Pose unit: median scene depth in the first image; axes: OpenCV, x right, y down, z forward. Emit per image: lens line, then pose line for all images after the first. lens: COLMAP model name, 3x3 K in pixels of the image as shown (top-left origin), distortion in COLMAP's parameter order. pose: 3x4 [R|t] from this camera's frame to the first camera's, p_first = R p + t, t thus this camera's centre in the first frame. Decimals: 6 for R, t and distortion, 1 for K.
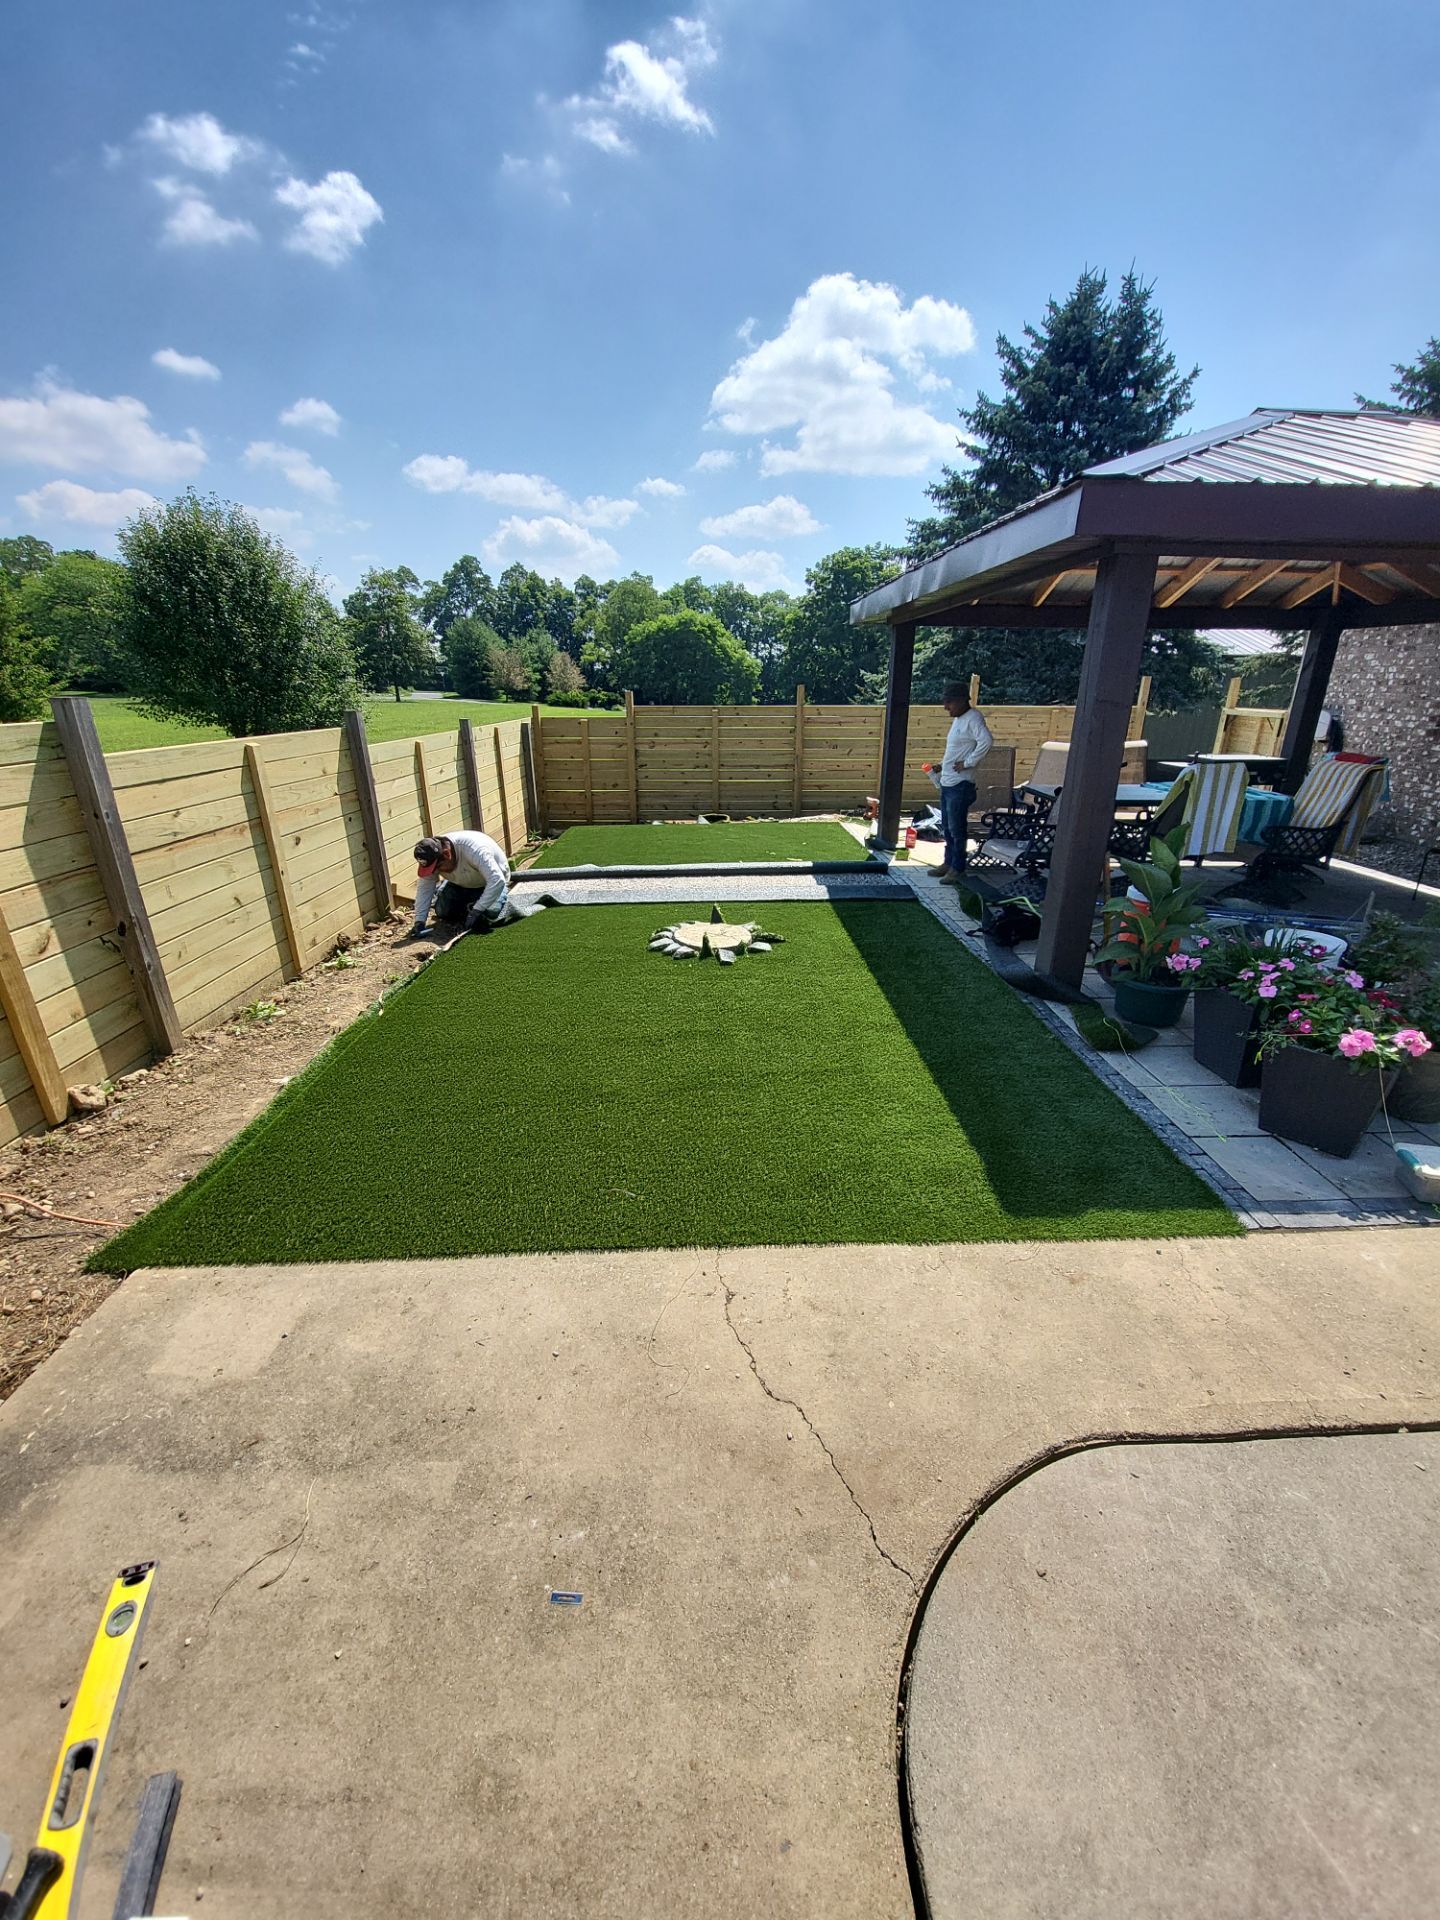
lens RADIAL K [[760.8, 0, 733.5], [0, 760.8, 990.1], [0, 0, 1]] dist [0.017996, -0.017290]
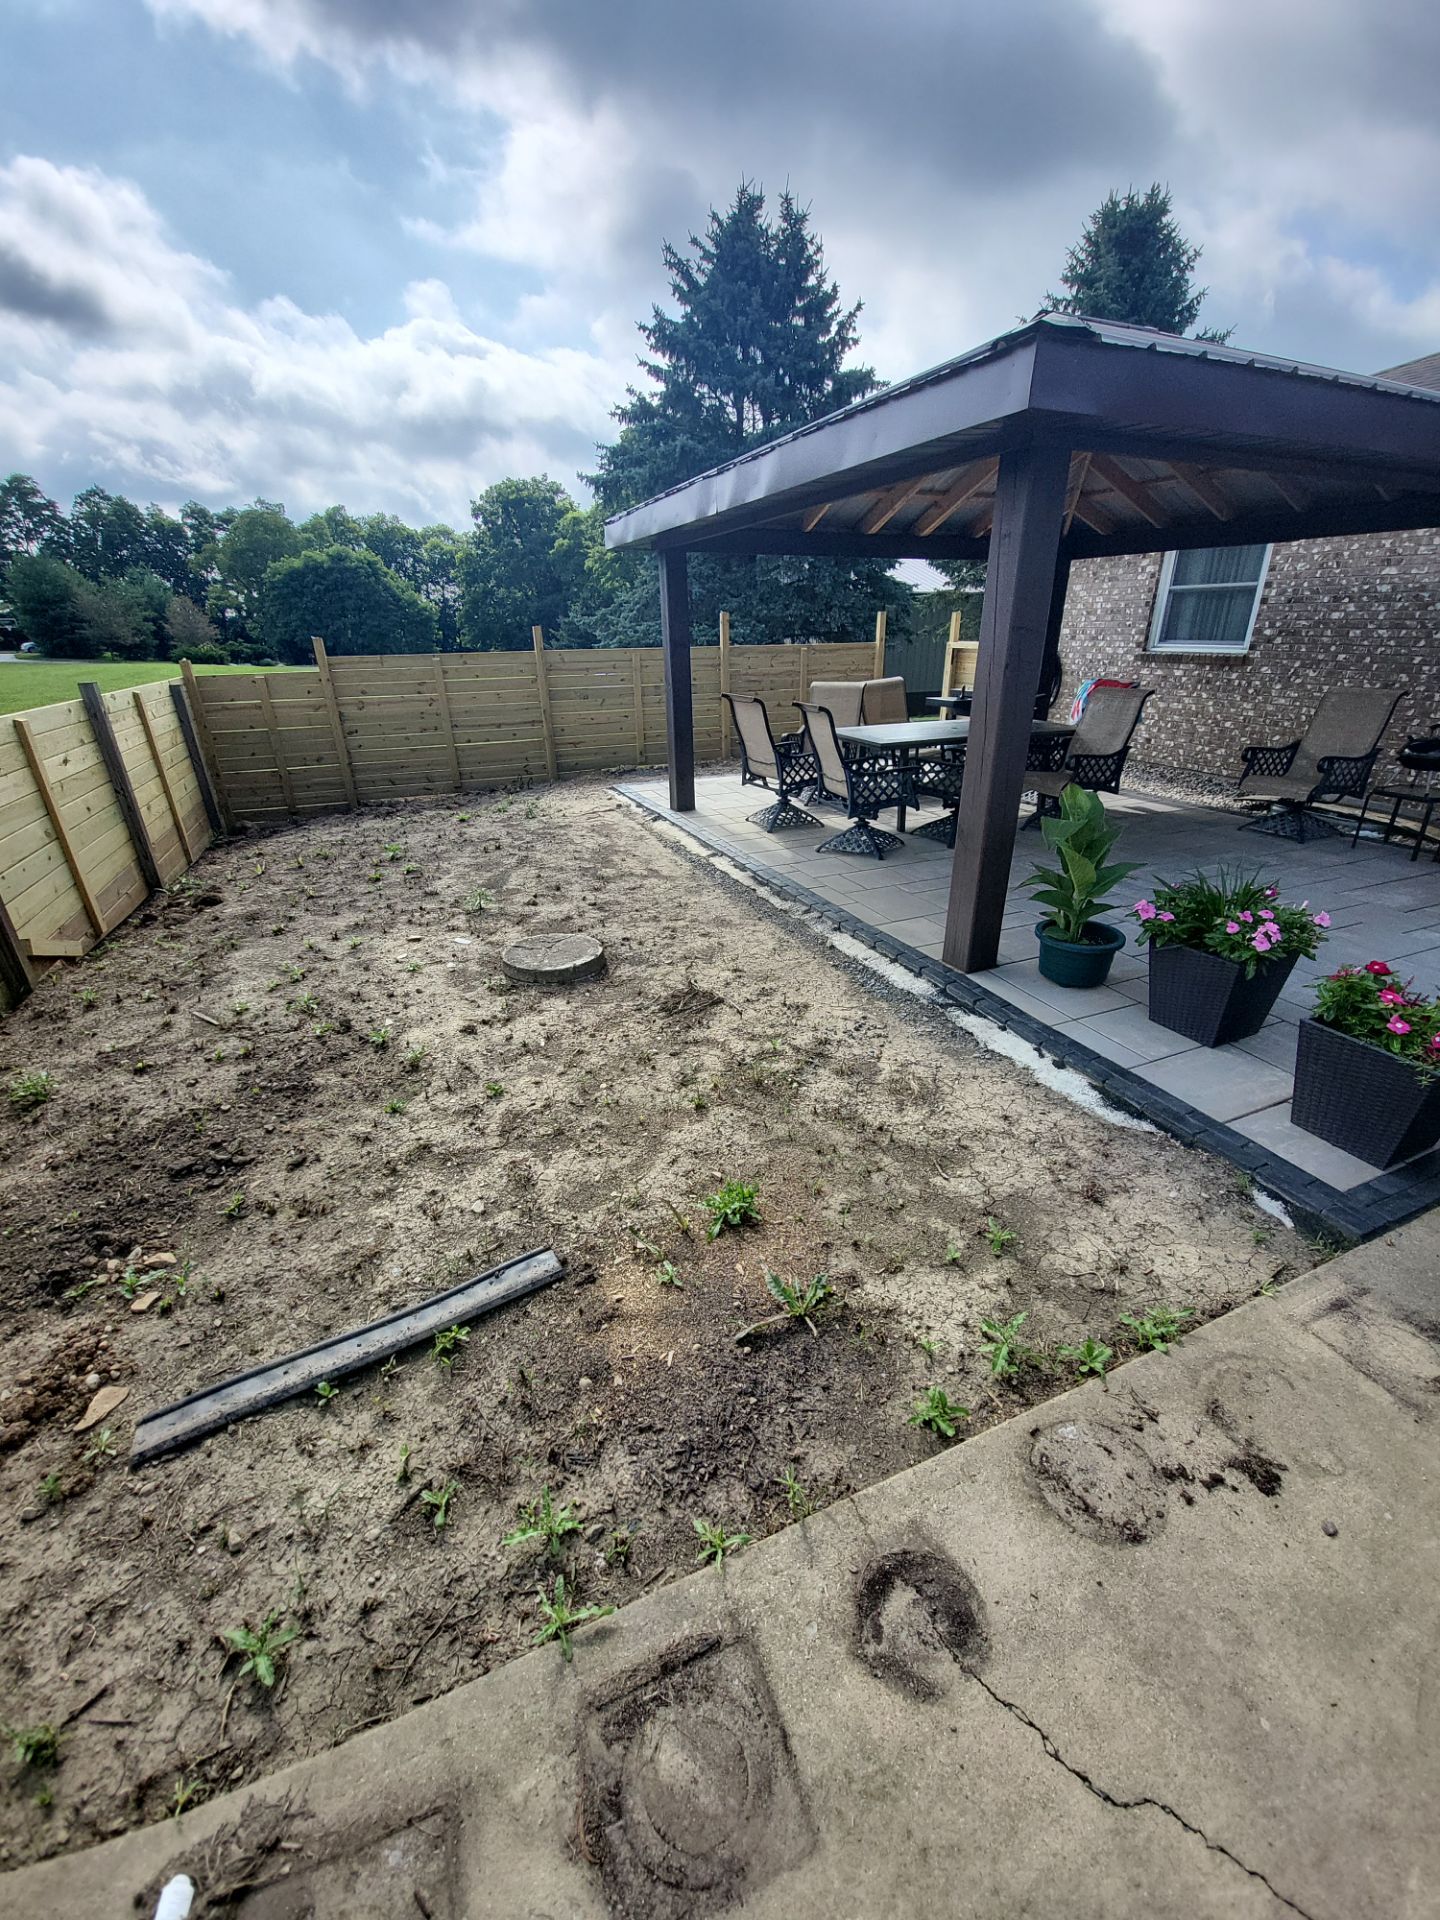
lens RADIAL K [[760.8, 0, 733.5], [0, 760.8, 990.1], [0, 0, 1]] dist [0.017996, -0.017290]
pose [[0.930343, -0.173139, 0.323241, -0.035426], [0.153300, 0.984424, 0.086070, -0.022153], [-0.333108, -0.030522, 0.942395, 0.062128]]
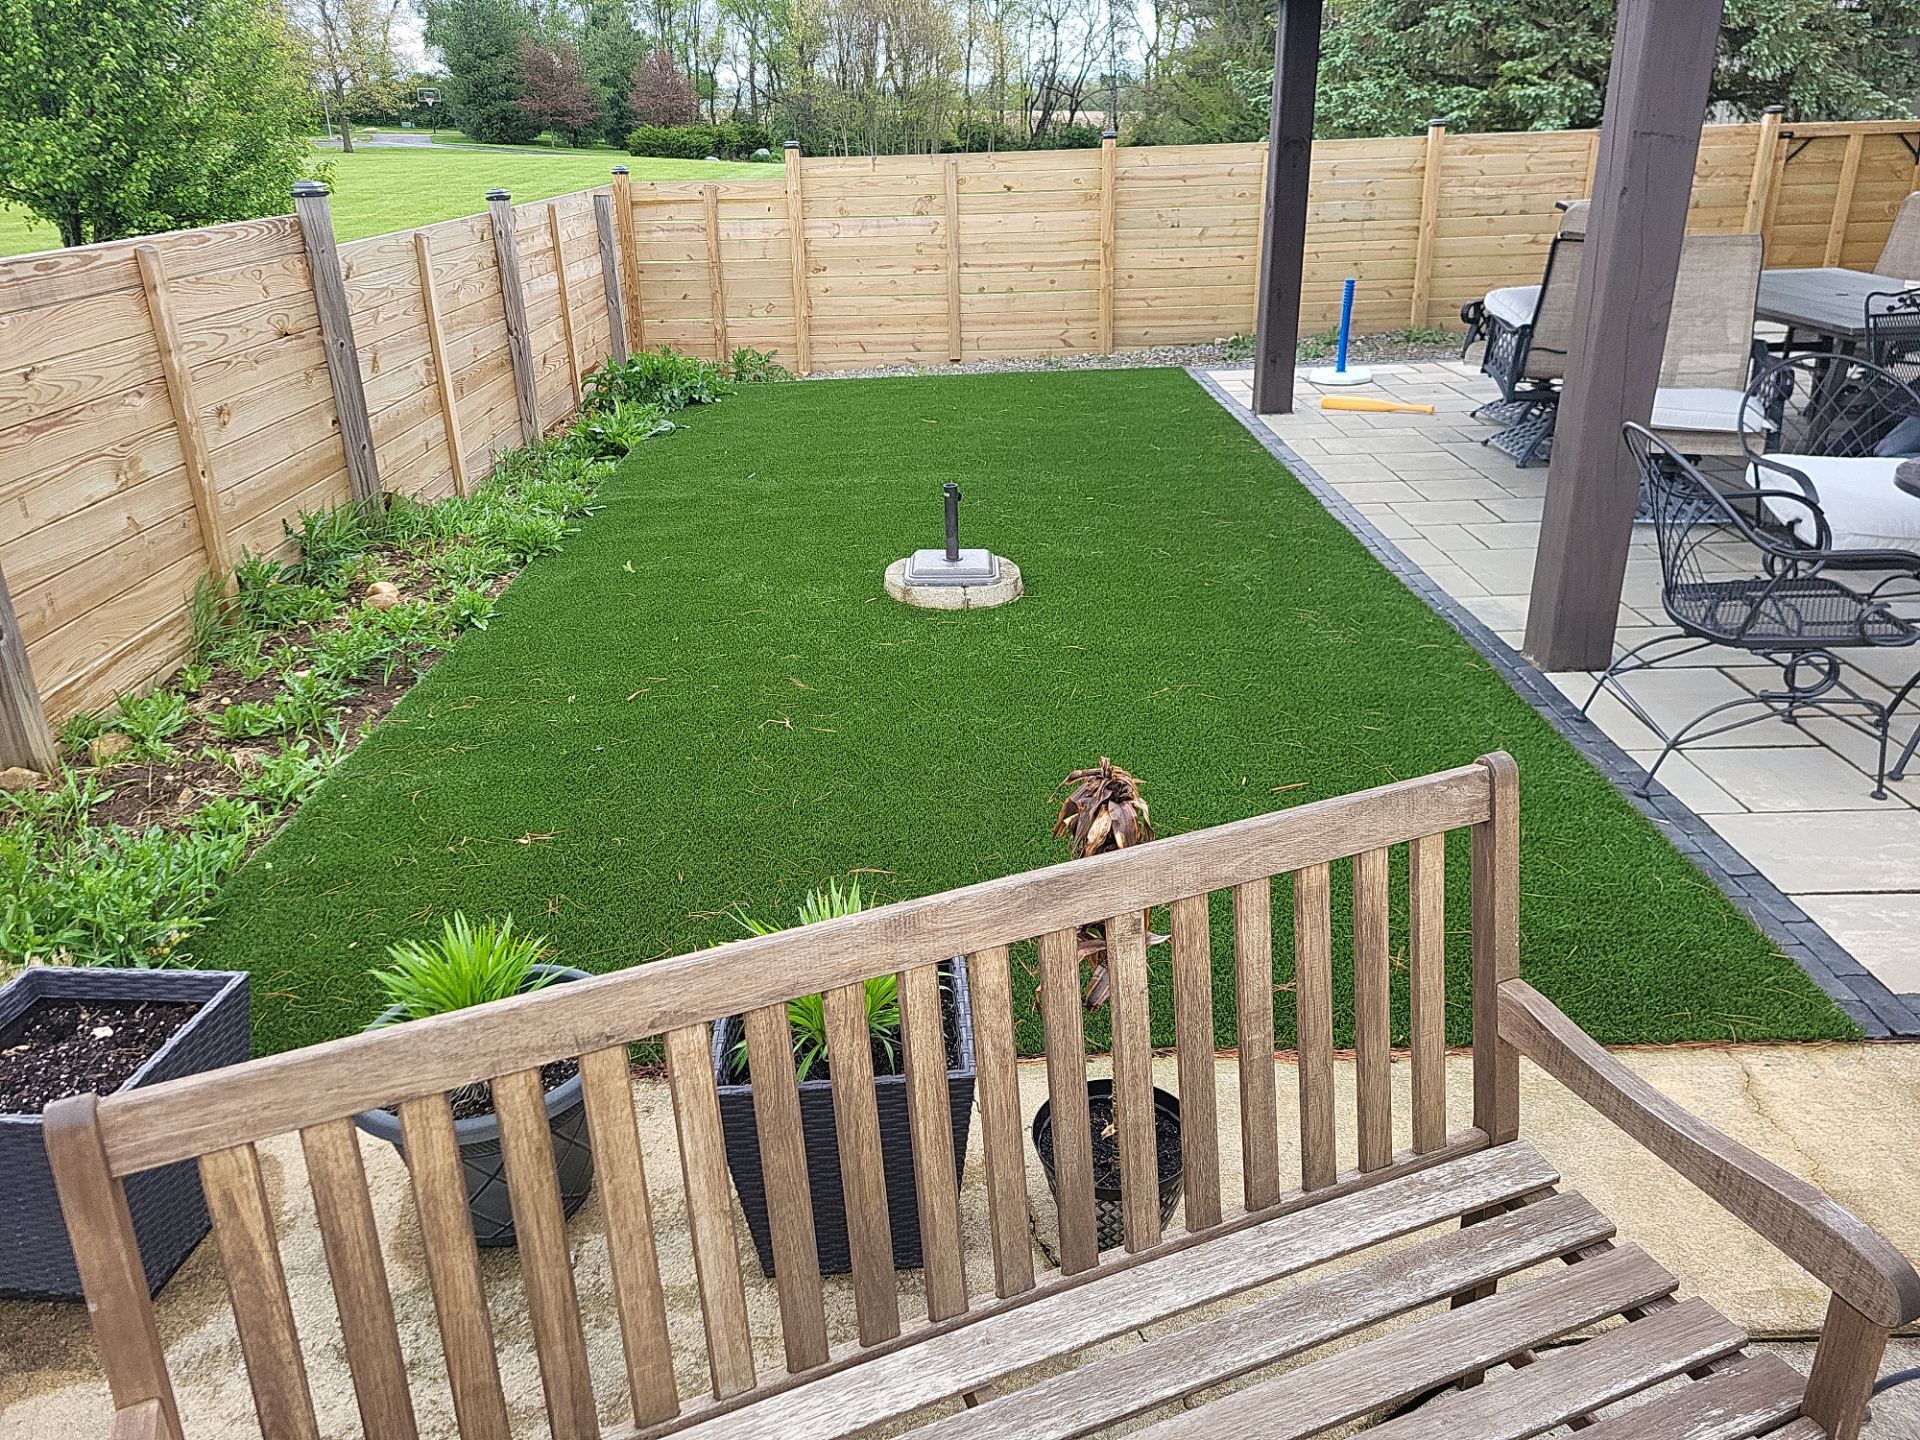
lens RADIAL K [[1456.6, 0, 934.3], [0, 1456.6, 717.7], [0, 0, 1]] dist [0.074953, -0.045804]
pose [[0.999152, -0.012044, -0.039367, -0.000677], [0.012714, 0.999778, 0.016804, 0.005405], [0.039156, -0.017290, 0.999084, -0.027855]]
